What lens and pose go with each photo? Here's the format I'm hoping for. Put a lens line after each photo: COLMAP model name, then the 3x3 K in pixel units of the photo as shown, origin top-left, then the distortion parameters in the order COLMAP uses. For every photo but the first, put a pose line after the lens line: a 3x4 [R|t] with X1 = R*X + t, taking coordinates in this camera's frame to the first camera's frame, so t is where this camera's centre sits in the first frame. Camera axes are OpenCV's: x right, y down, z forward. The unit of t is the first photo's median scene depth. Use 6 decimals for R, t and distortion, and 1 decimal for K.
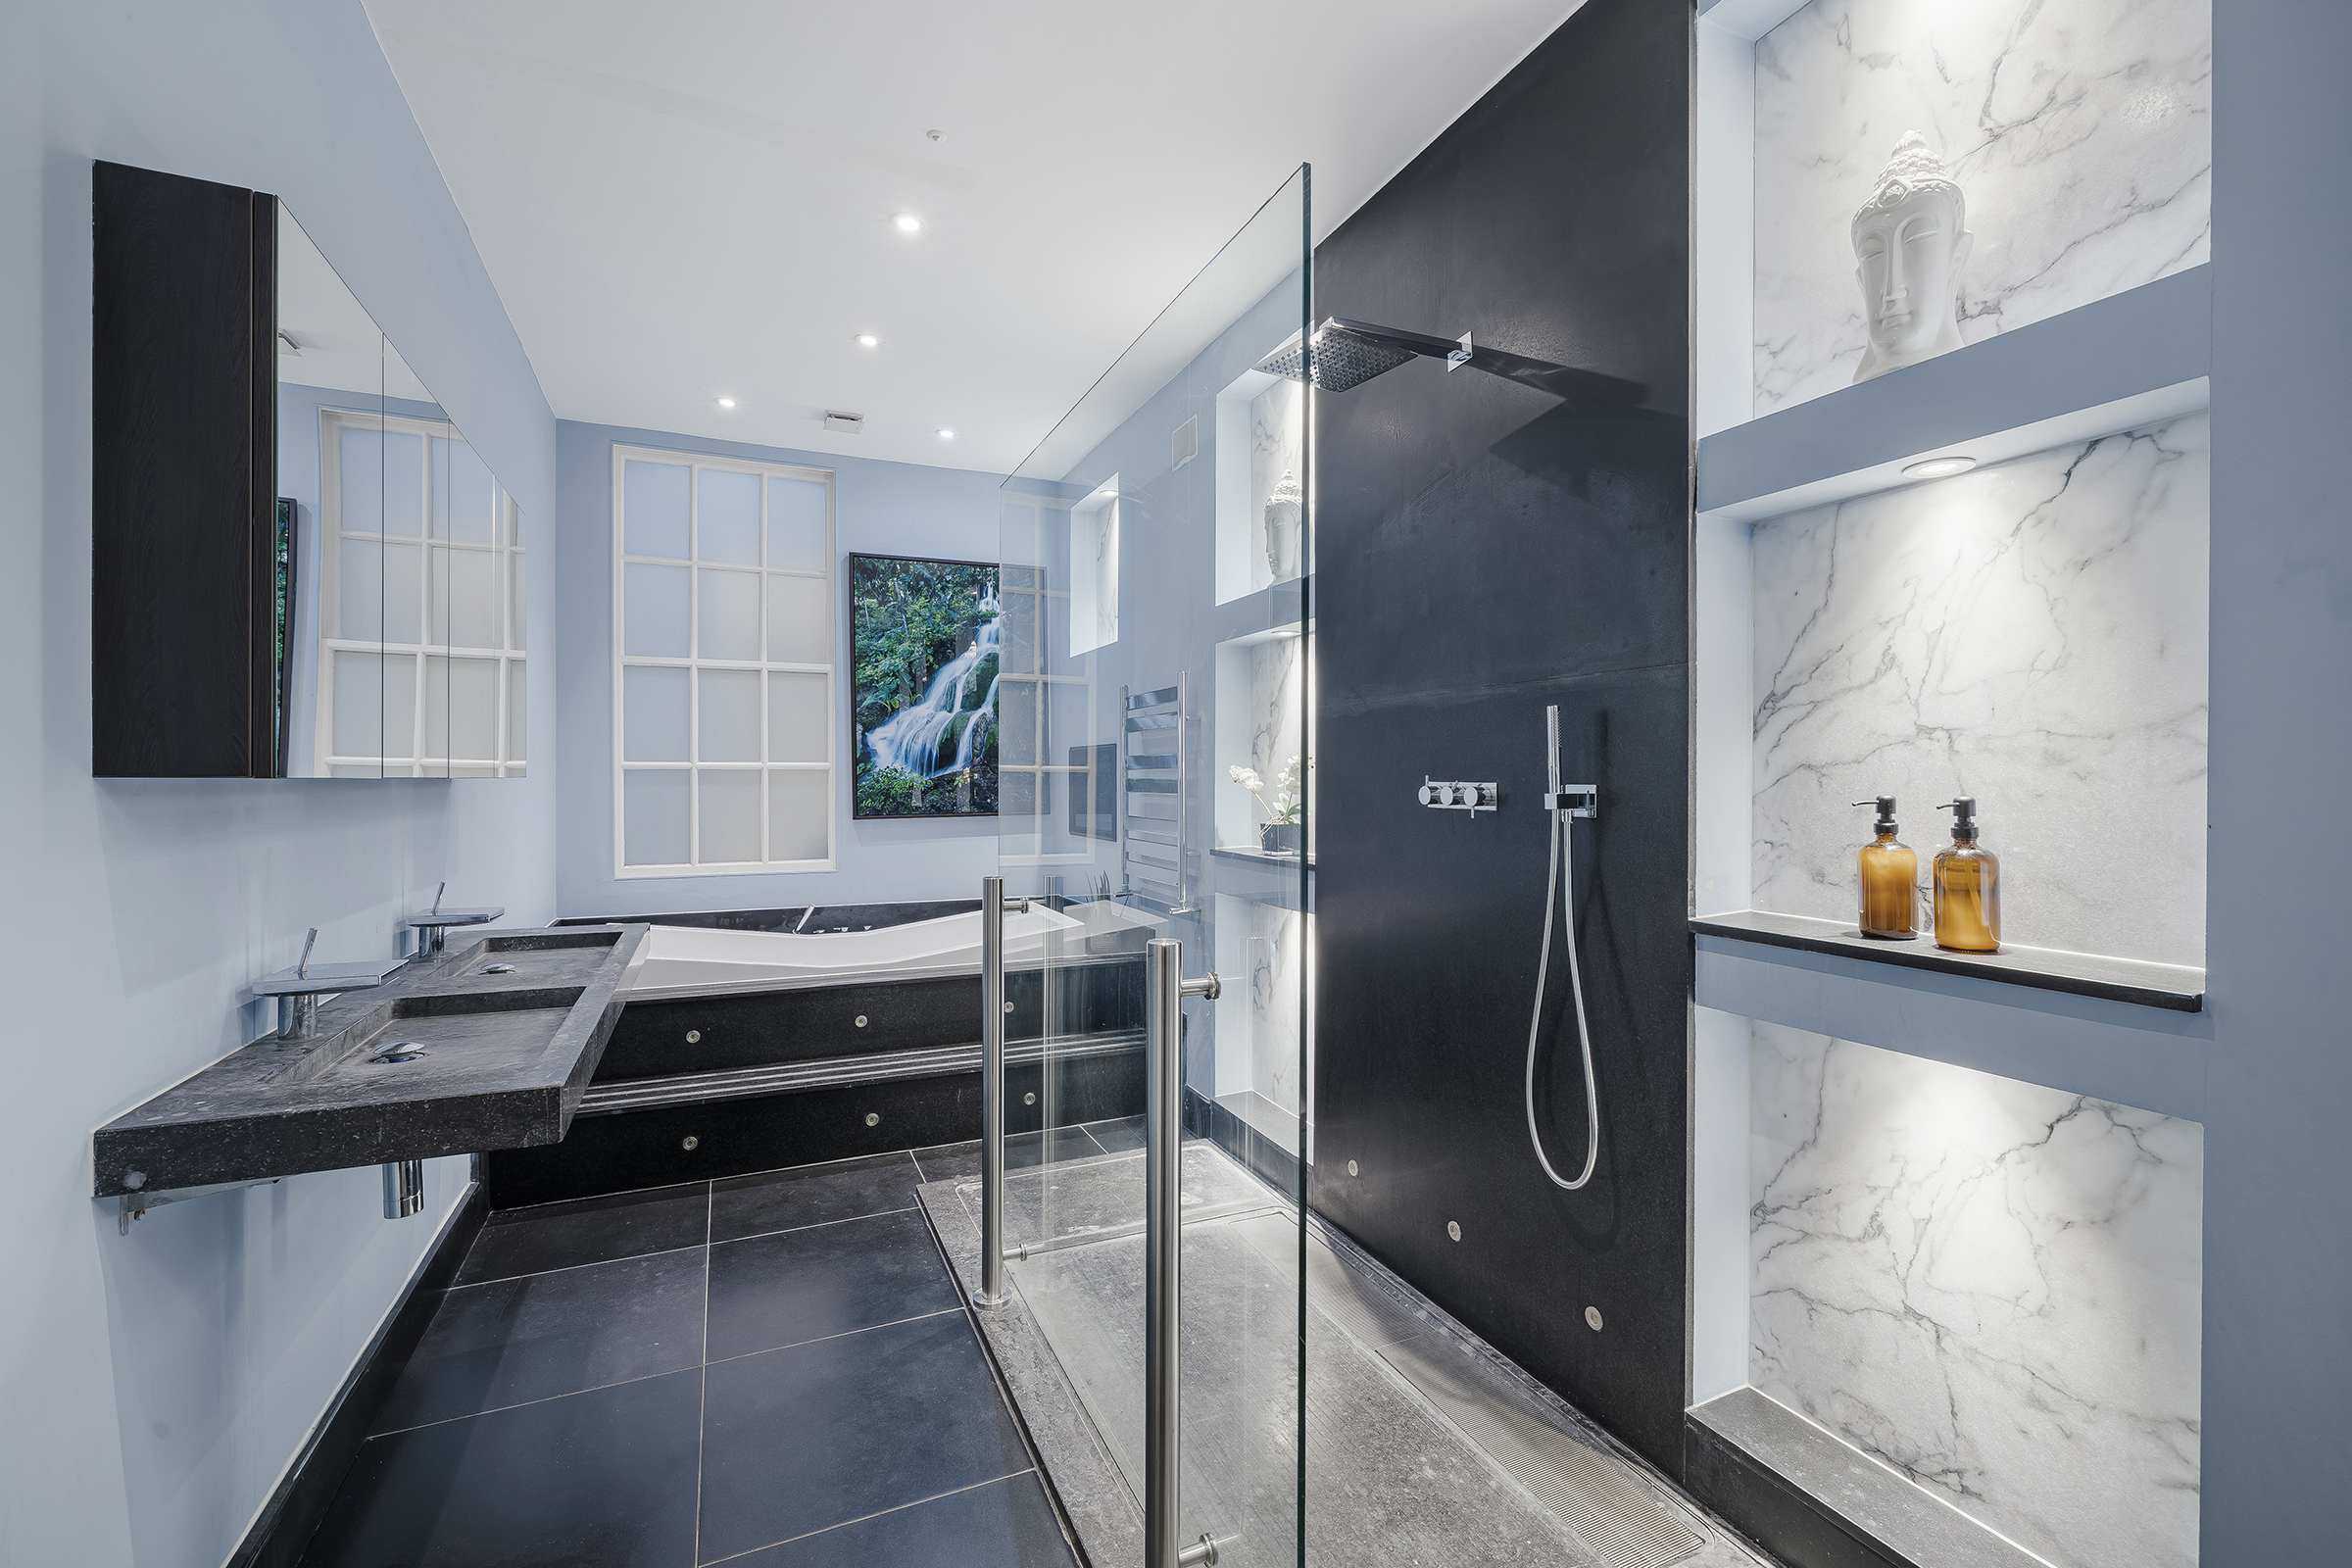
lens RADIAL K [[997.2, 0, 1186.2], [0, 997.2, 785.7], [0, 0, 1]] dist [0.000785, 0.001218]
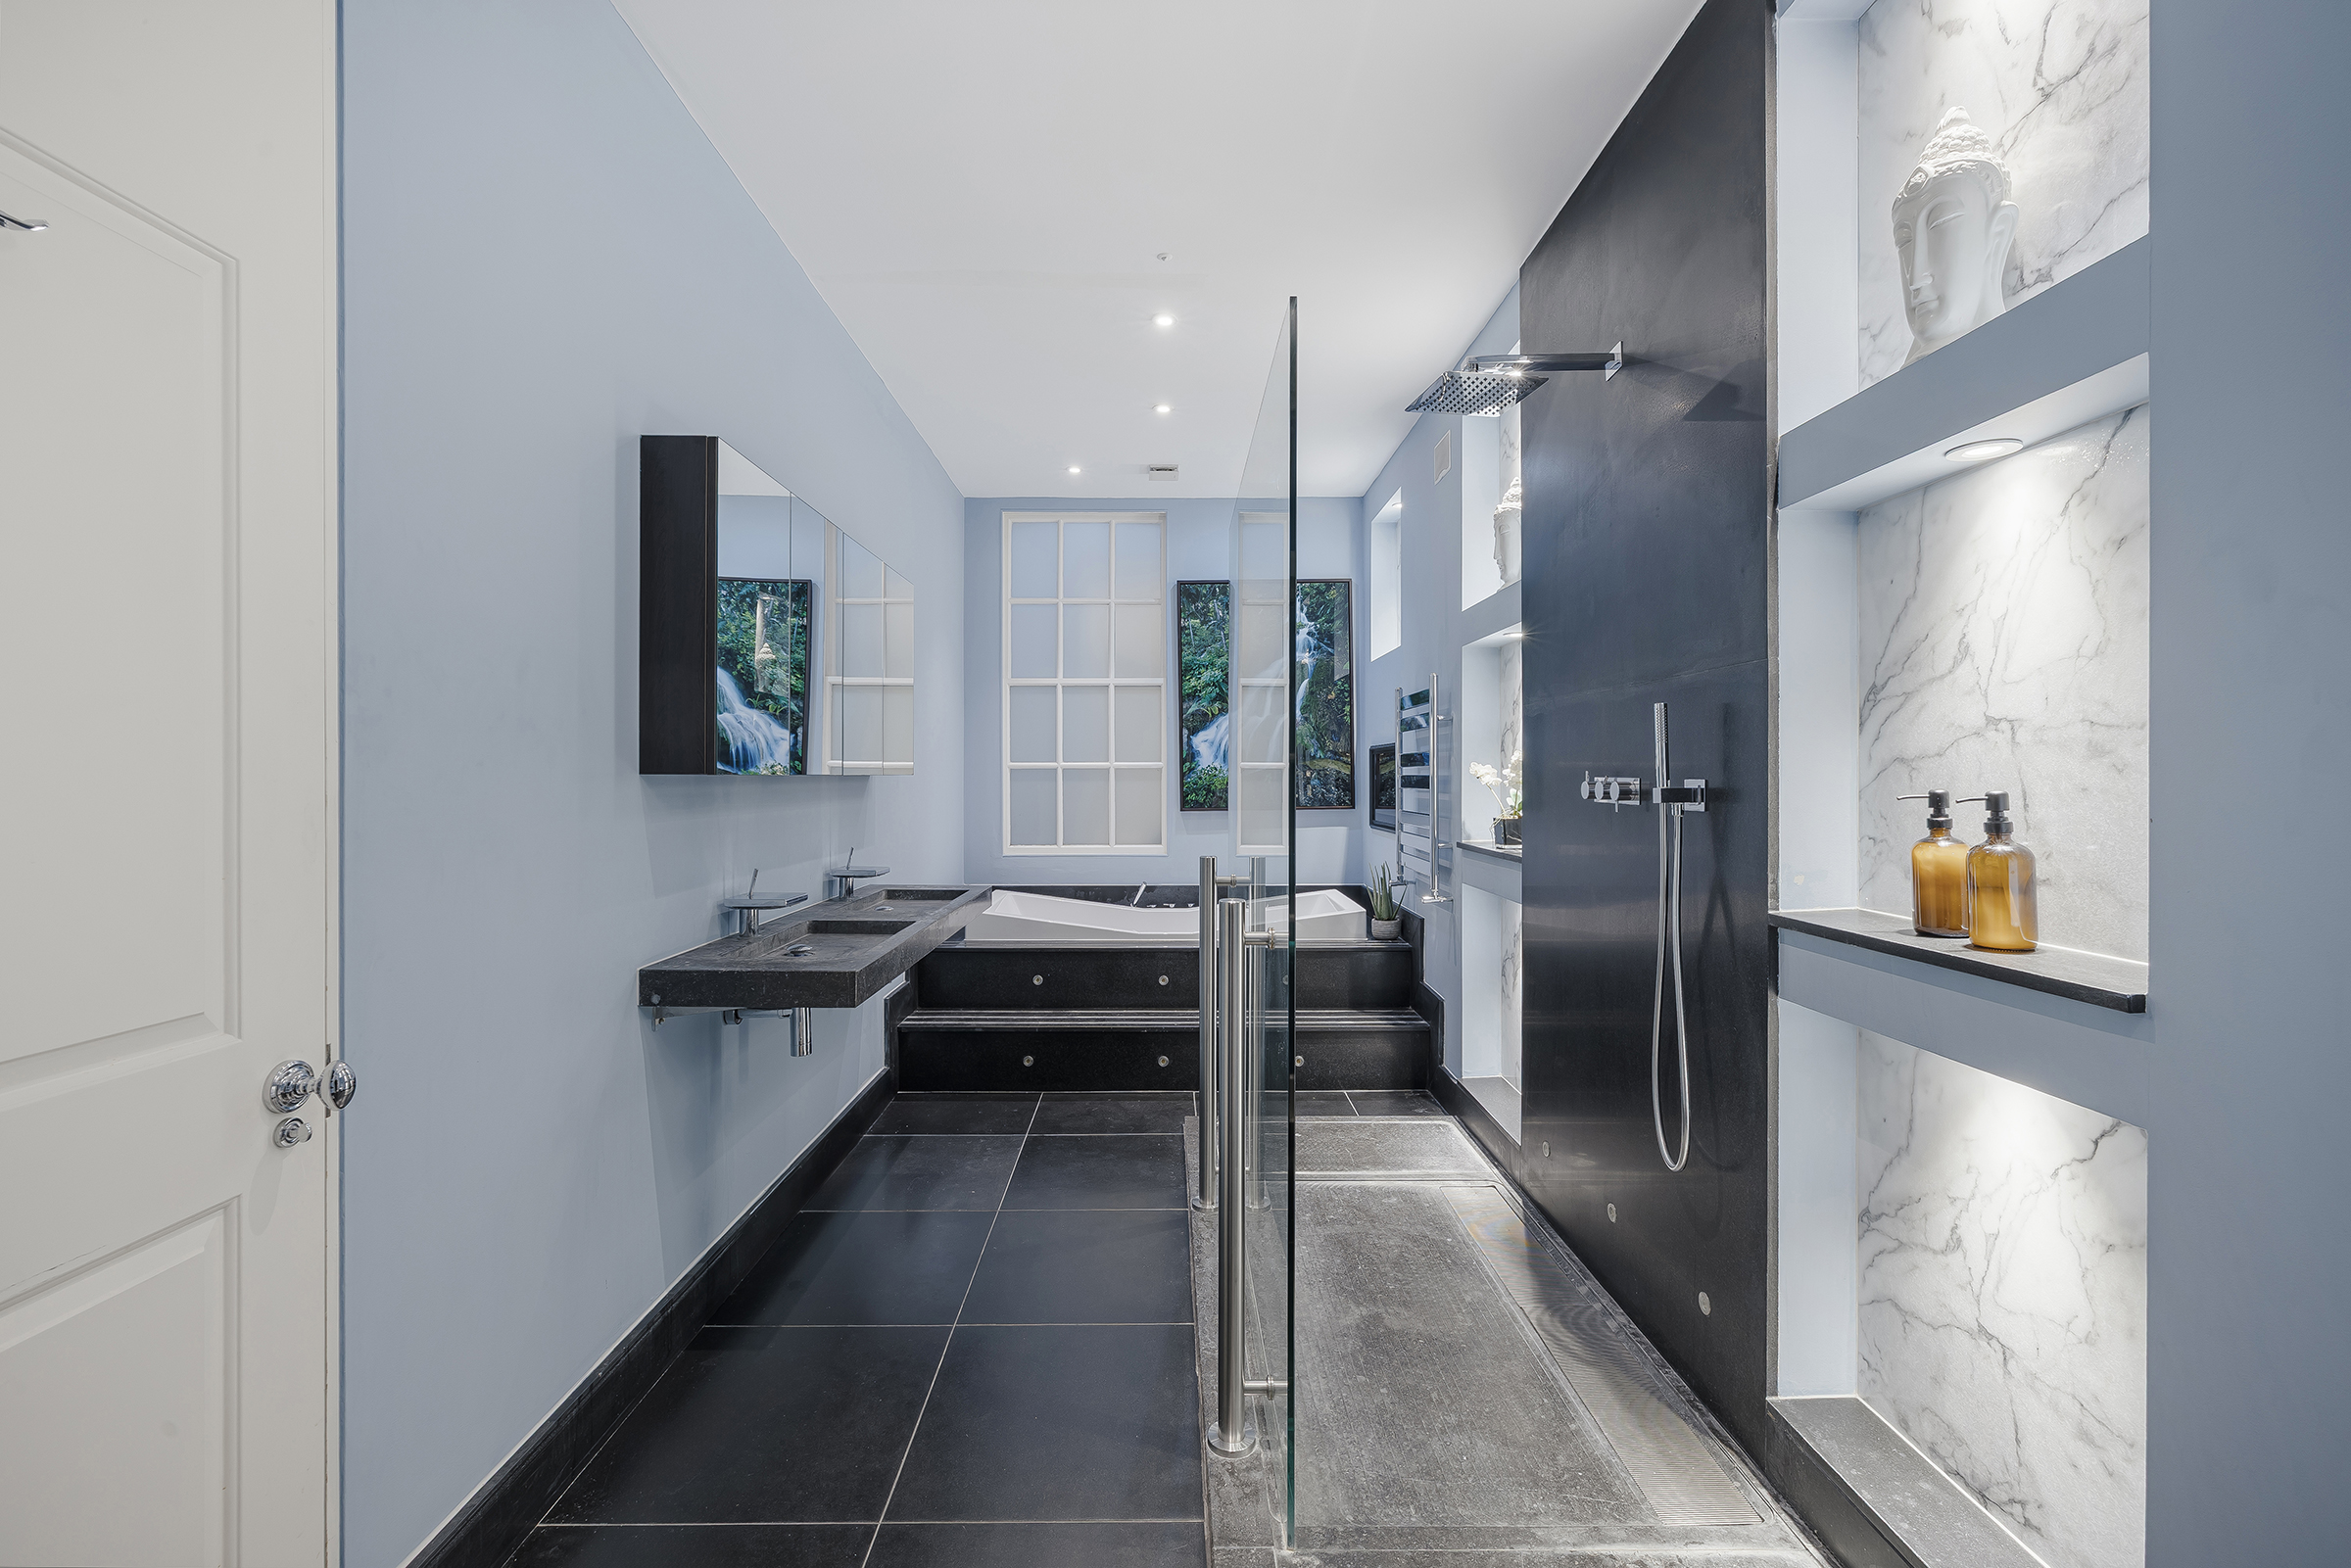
lens RADIAL K [[996.6, 0, 1162.2], [0, 996.6, 780.8], [0, 0, 1]] dist [0.000785, 0.001218]
pose [[0.909394, 0.000577, -0.415936, 0.353273], [-0.001809, 0.999995, -0.002569, 0.004431], [0.415933, 0.003089, 0.909390, -0.169348]]
